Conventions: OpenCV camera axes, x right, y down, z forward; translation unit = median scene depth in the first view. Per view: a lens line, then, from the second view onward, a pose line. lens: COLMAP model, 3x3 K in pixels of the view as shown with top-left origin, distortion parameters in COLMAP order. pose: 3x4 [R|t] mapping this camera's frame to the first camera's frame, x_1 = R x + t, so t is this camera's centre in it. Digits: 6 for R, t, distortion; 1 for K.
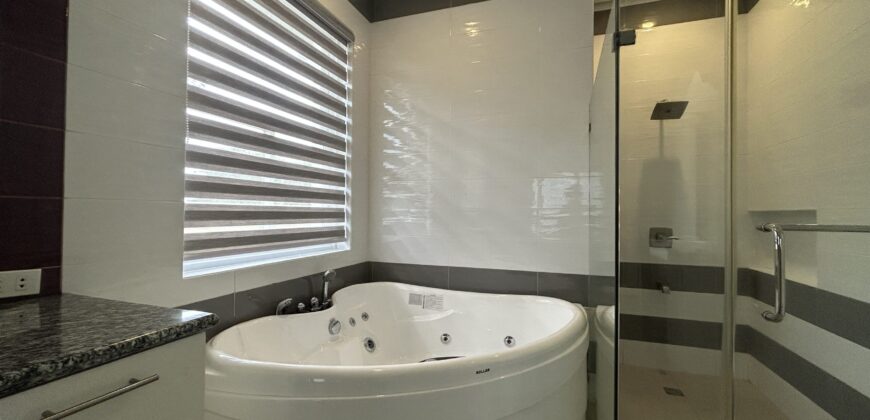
lens RADIAL K [[359.5, 0, 434.9], [0, 359.5, 208.3], [0, 0, 1]] dist [0.001904, 0.000235]
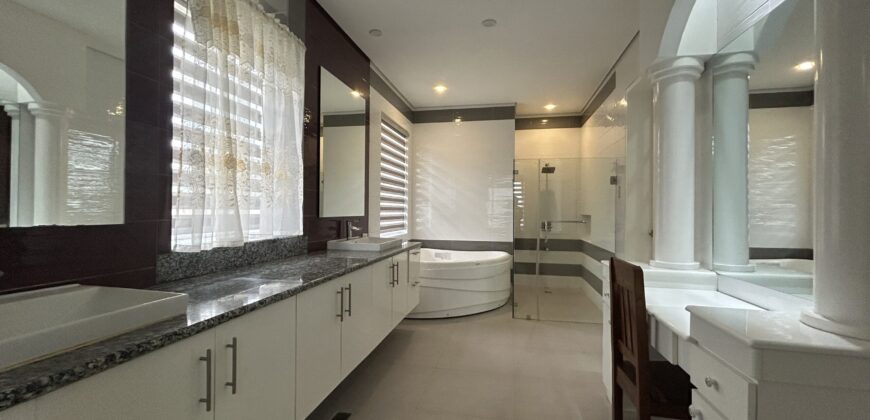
lens RADIAL K [[359.5, 0, 434.9], [0, 359.5, 208.3], [0, 0, 1]] dist [0.001904, 0.000235]
pose [[0.991042, 0.000114, 0.133550, -0.360224], [-0.000648, 0.999992, 0.003958, -0.043988], [-0.133549, -0.004009, 0.991034, -1.162314]]
